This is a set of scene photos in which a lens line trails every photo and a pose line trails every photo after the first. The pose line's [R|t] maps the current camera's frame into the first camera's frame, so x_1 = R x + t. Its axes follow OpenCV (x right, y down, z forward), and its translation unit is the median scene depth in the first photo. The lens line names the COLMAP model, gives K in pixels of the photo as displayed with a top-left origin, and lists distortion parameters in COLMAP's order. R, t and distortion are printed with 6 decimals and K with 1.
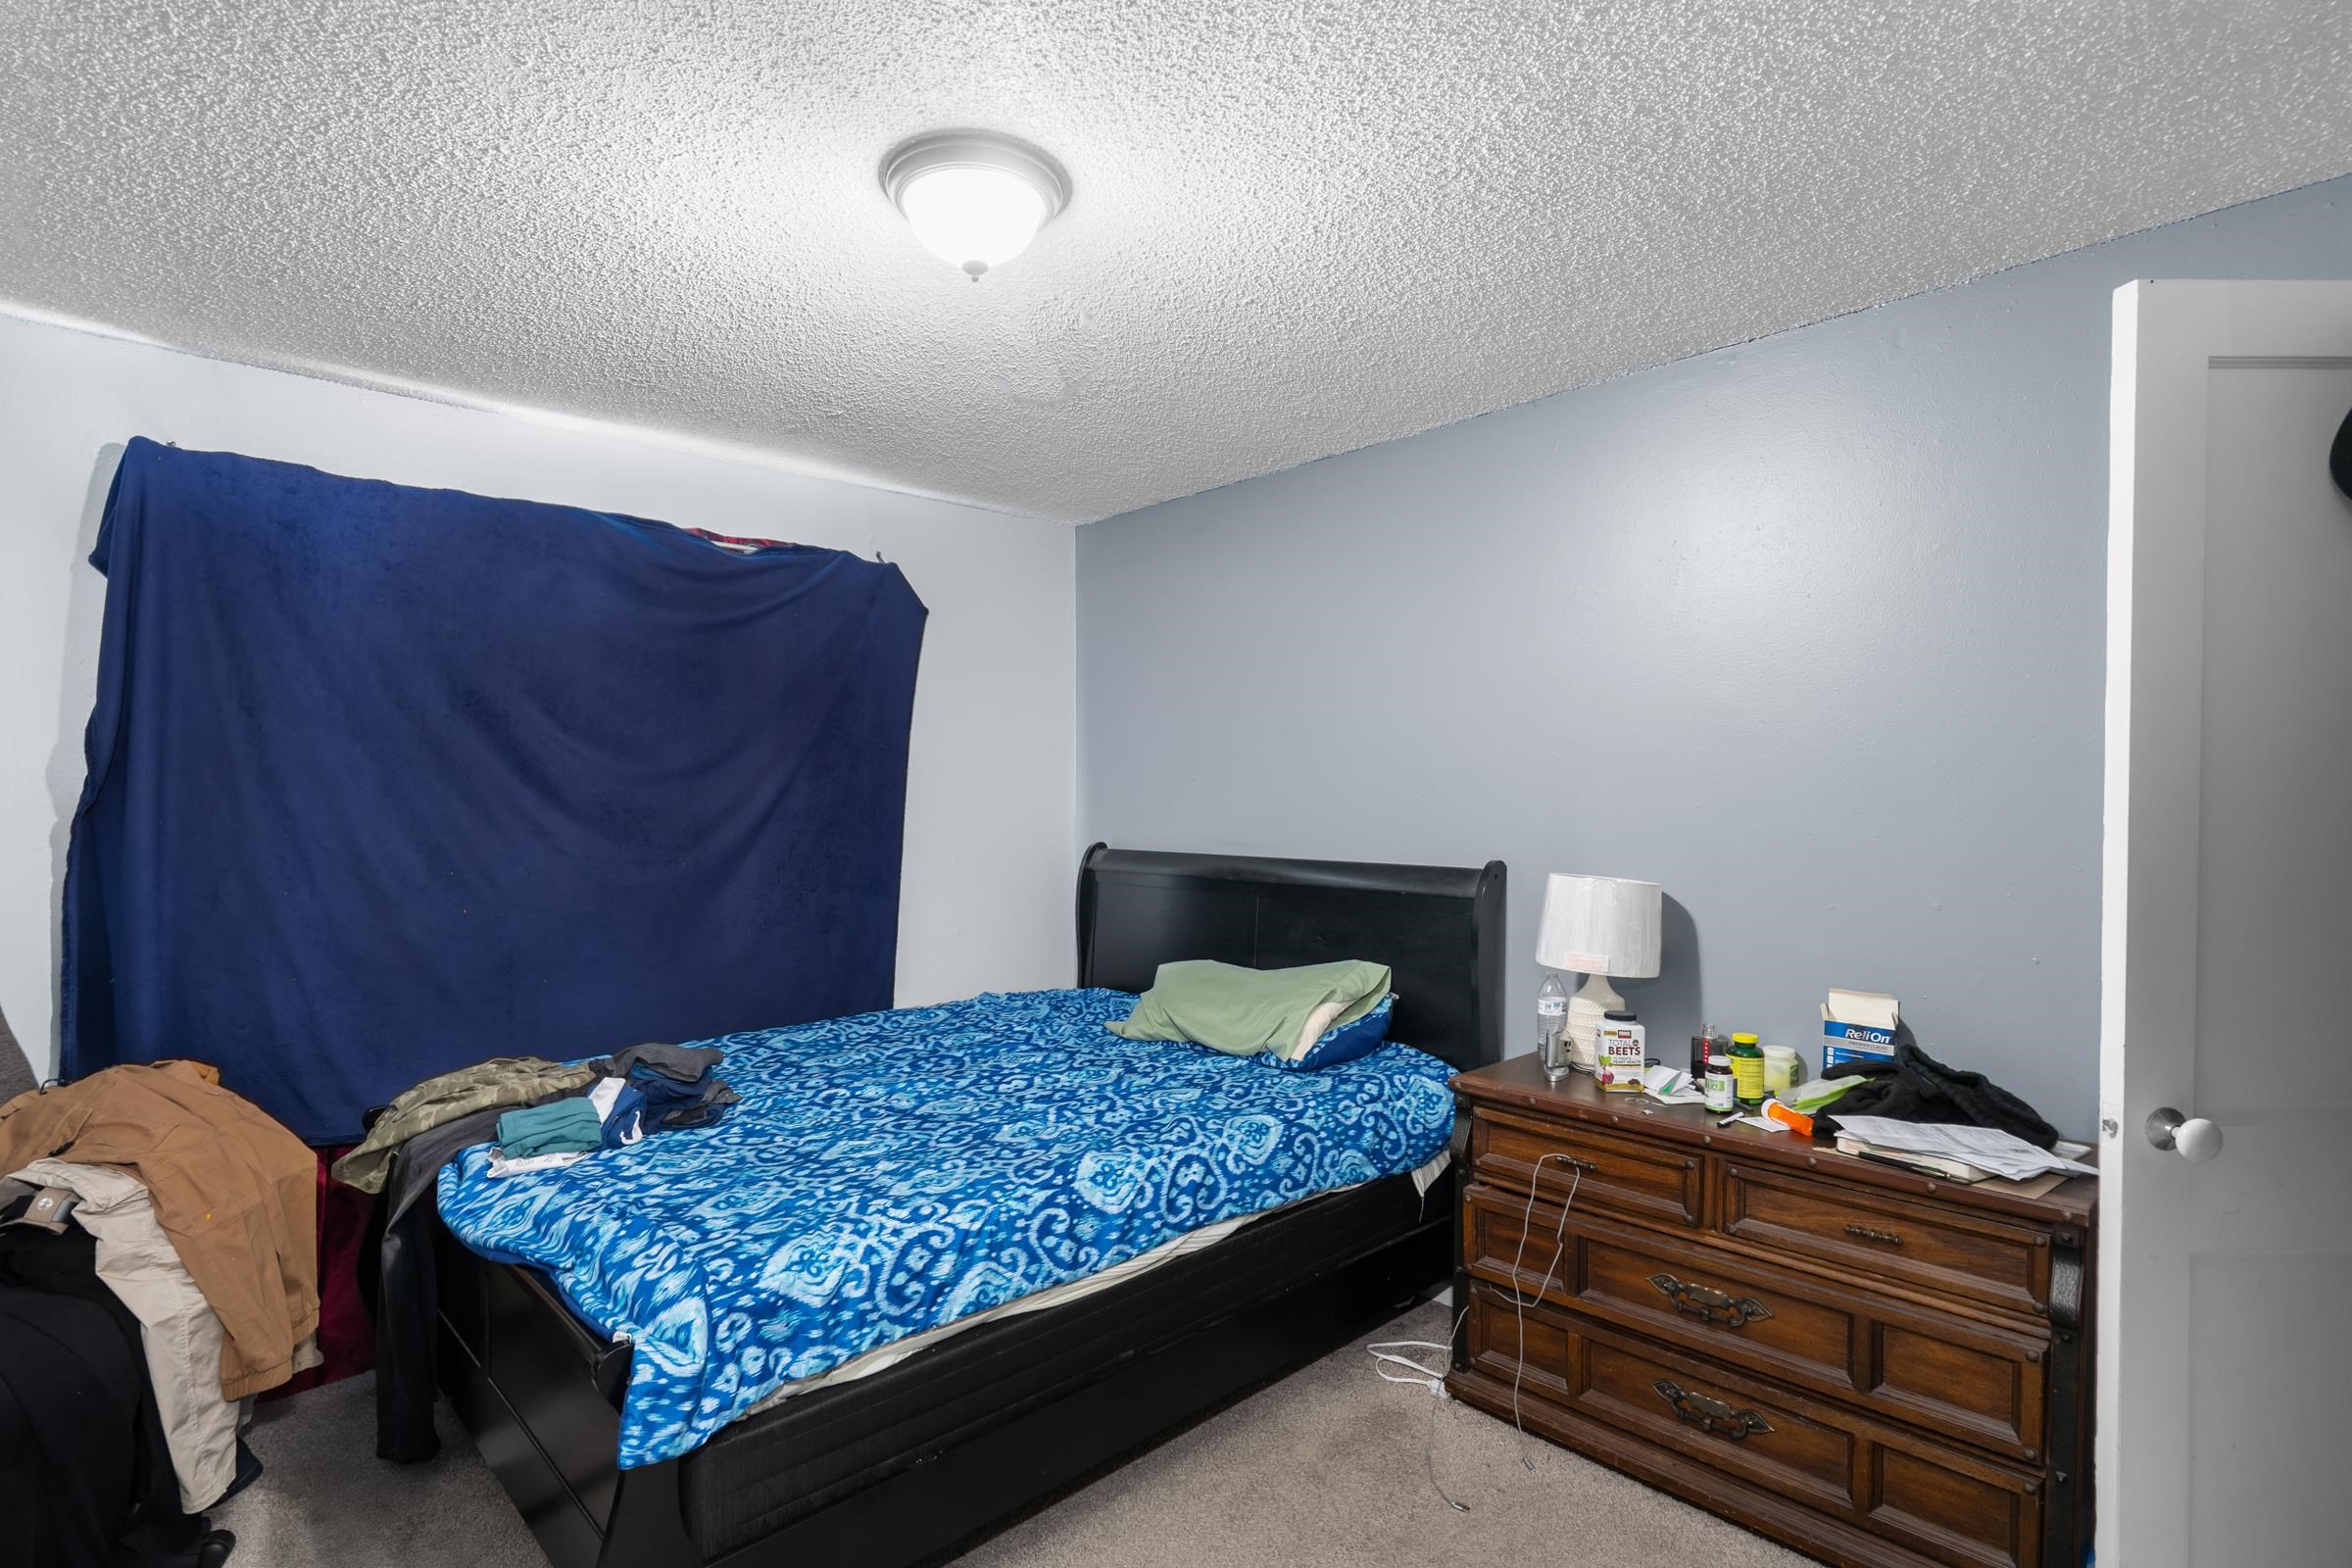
lens RADIAL K [[1129.1, 0, 1177.6], [0, 1129.1, 796.7], [0, 0, 1]] dist [-0.000934, 0.000164]
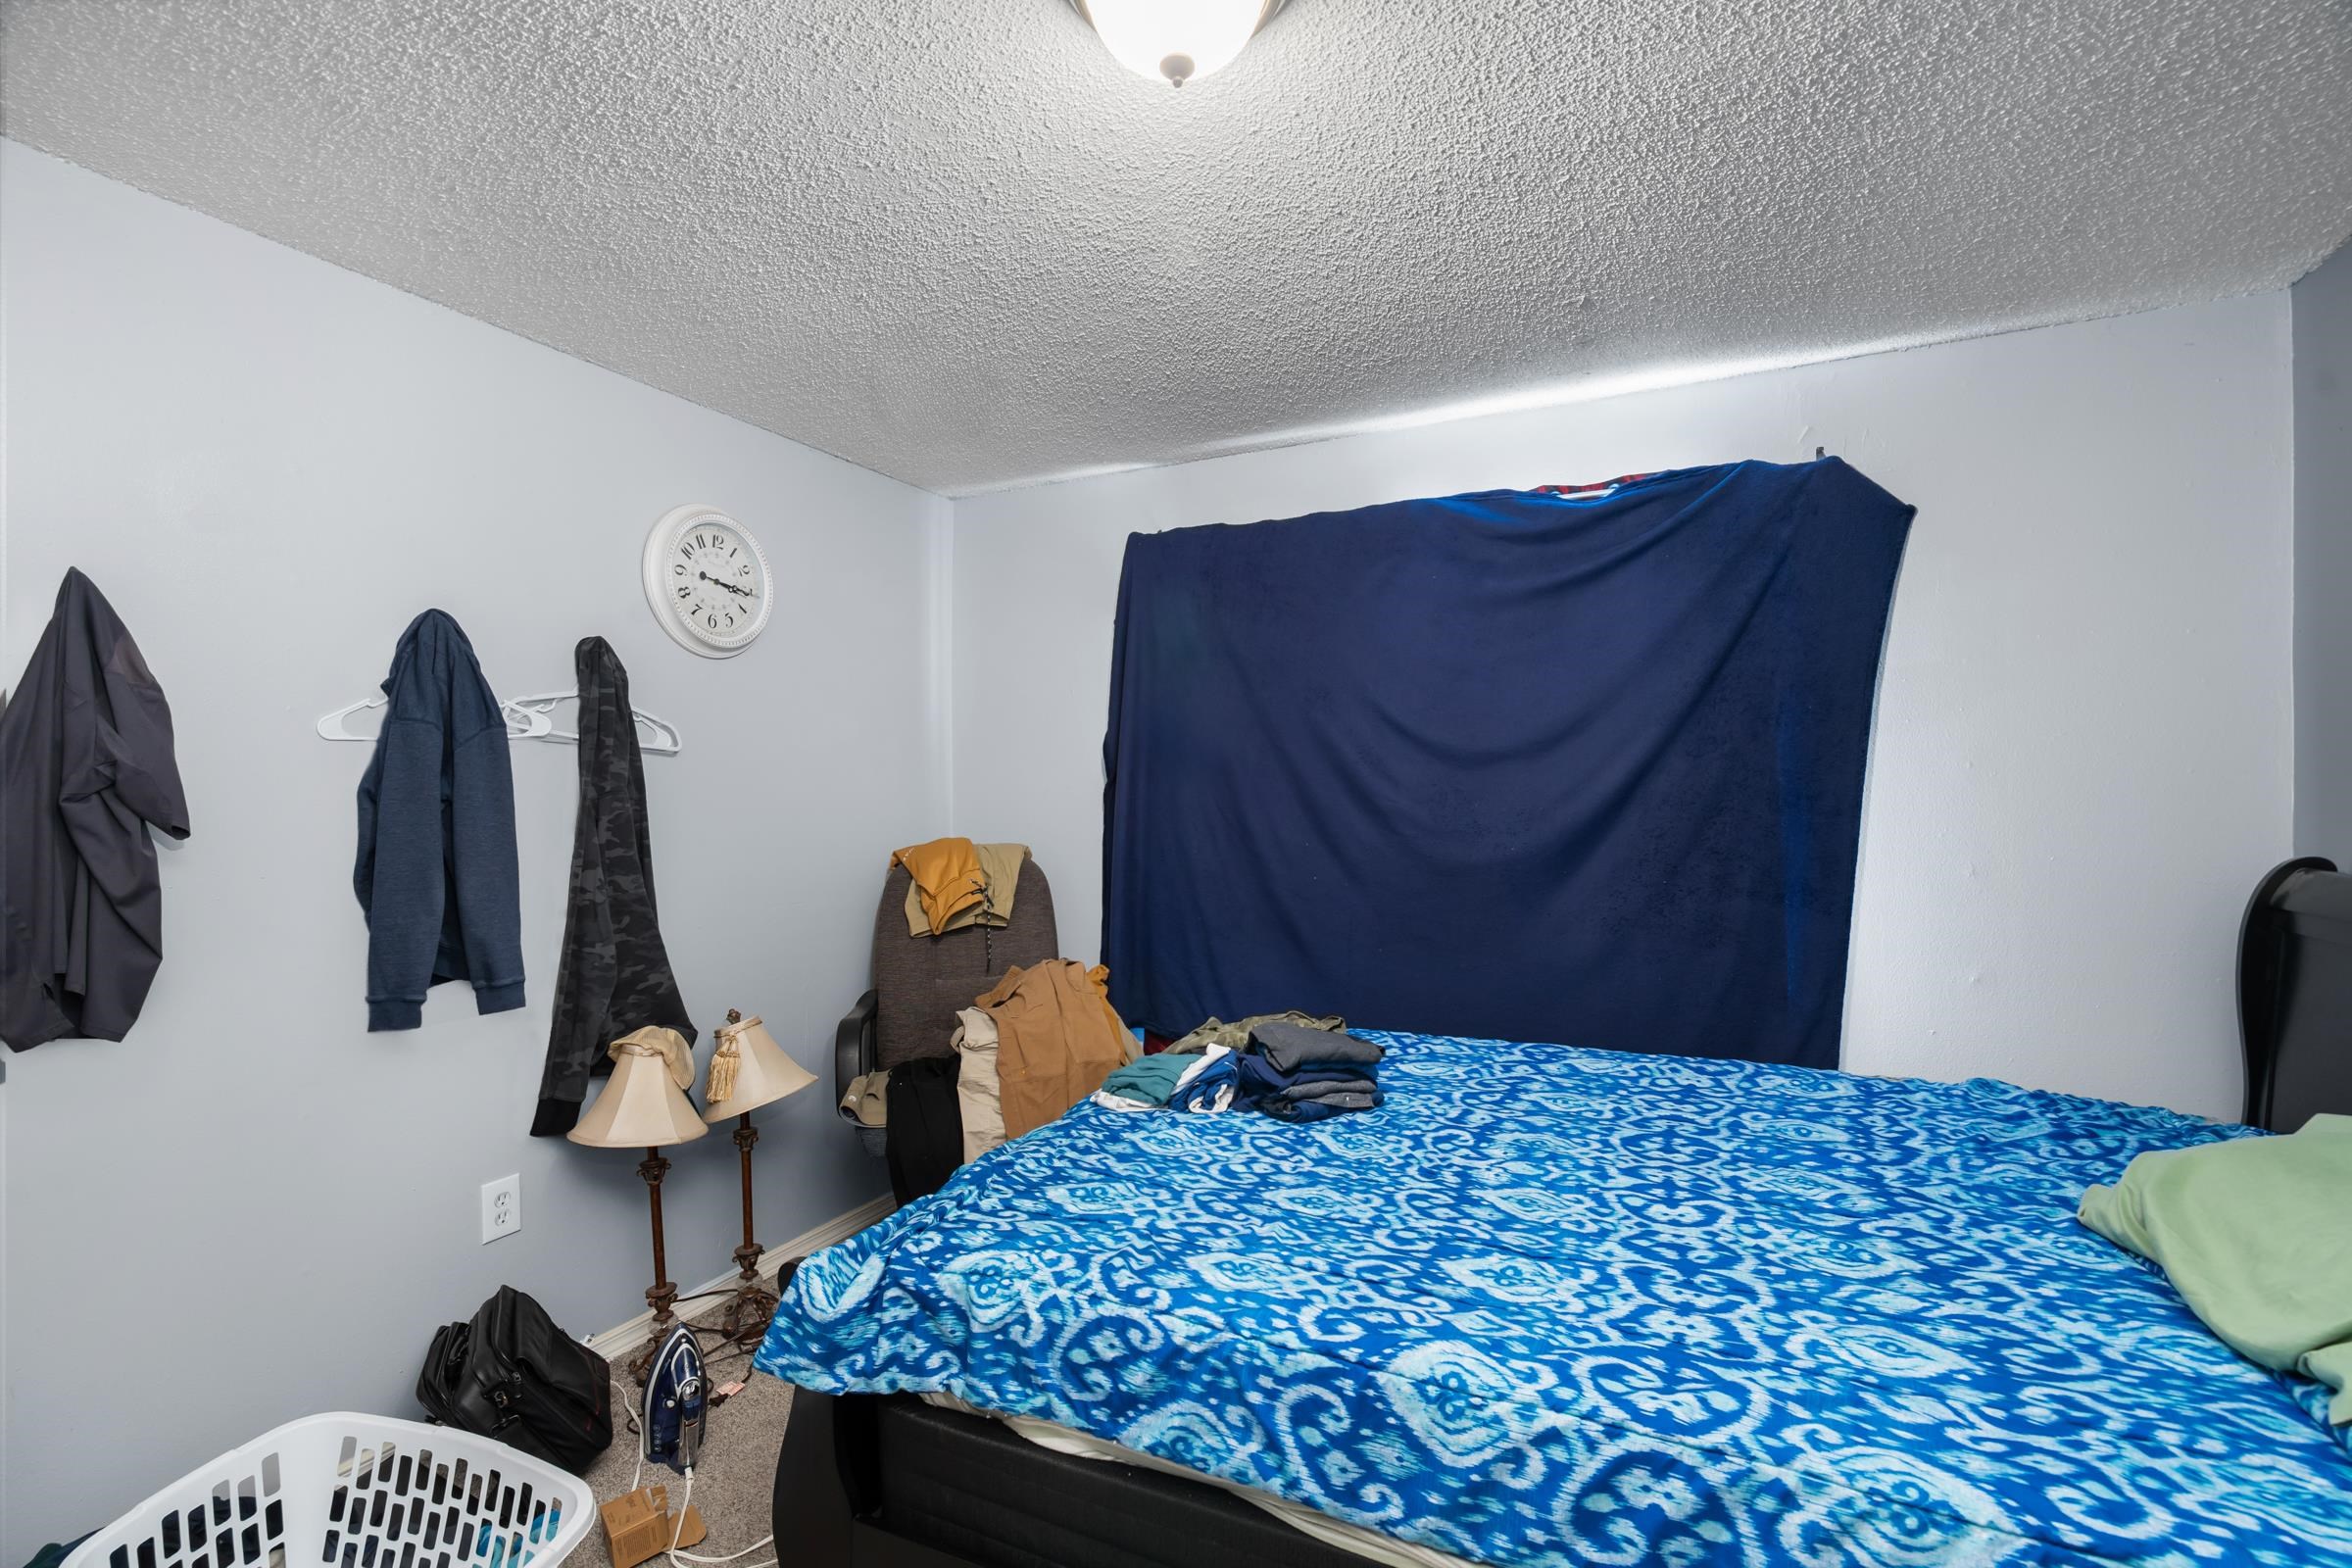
lens RADIAL K [[1034.6, 0, 1176.6], [0, 1034.6, 776.2], [0, 0, 1]] dist [-0.004533, 0.000632]
pose [[0.349899, -0.010706, -0.936726, 0.421448], [0.002200, 0.999941, -0.010607, 0.011996], [0.936785, 0.001651, 0.349902, 0.695529]]
